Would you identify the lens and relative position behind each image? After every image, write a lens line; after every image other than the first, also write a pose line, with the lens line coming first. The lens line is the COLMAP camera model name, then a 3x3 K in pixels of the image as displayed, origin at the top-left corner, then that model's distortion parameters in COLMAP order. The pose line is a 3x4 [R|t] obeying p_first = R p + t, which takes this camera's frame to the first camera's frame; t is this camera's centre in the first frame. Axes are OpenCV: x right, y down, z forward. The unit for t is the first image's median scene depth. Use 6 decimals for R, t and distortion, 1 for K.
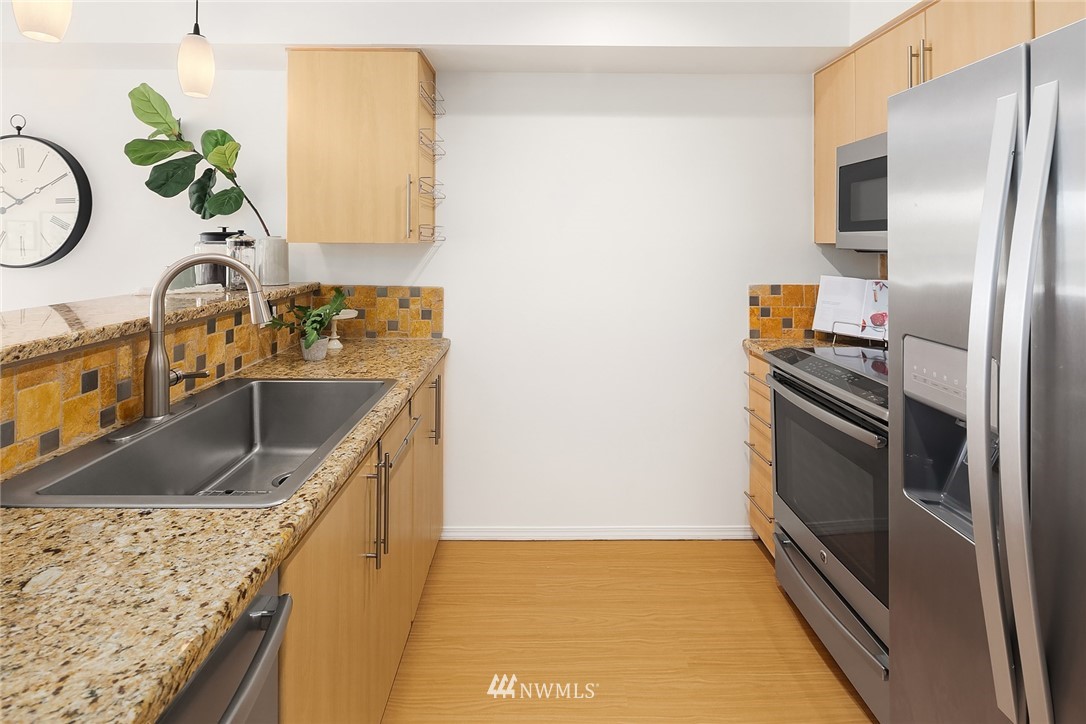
lens RADIAL K [[549.7, 0, 541.8], [0, 549.7, 347.1], [0, 0, 1]] dist [-0.001251, -0.000447]
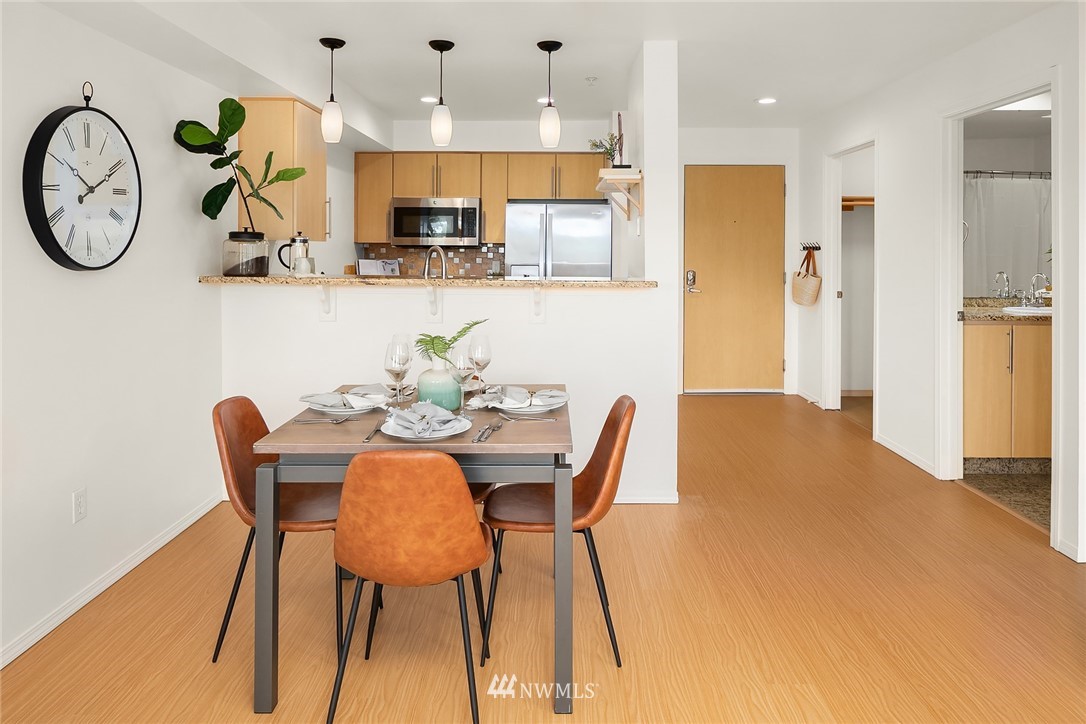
lens RADIAL K [[743.5, 0, 543.0], [0, 743.5, 362.0], [0, 0, 1]] dist [0.001074, 0.000918]
pose [[0.019000, -0.156741, 0.987457, -2.067987], [0.180735, 0.971903, 0.150795, -0.069392], [-0.983348, 0.175603, 0.046795, 0.363234]]
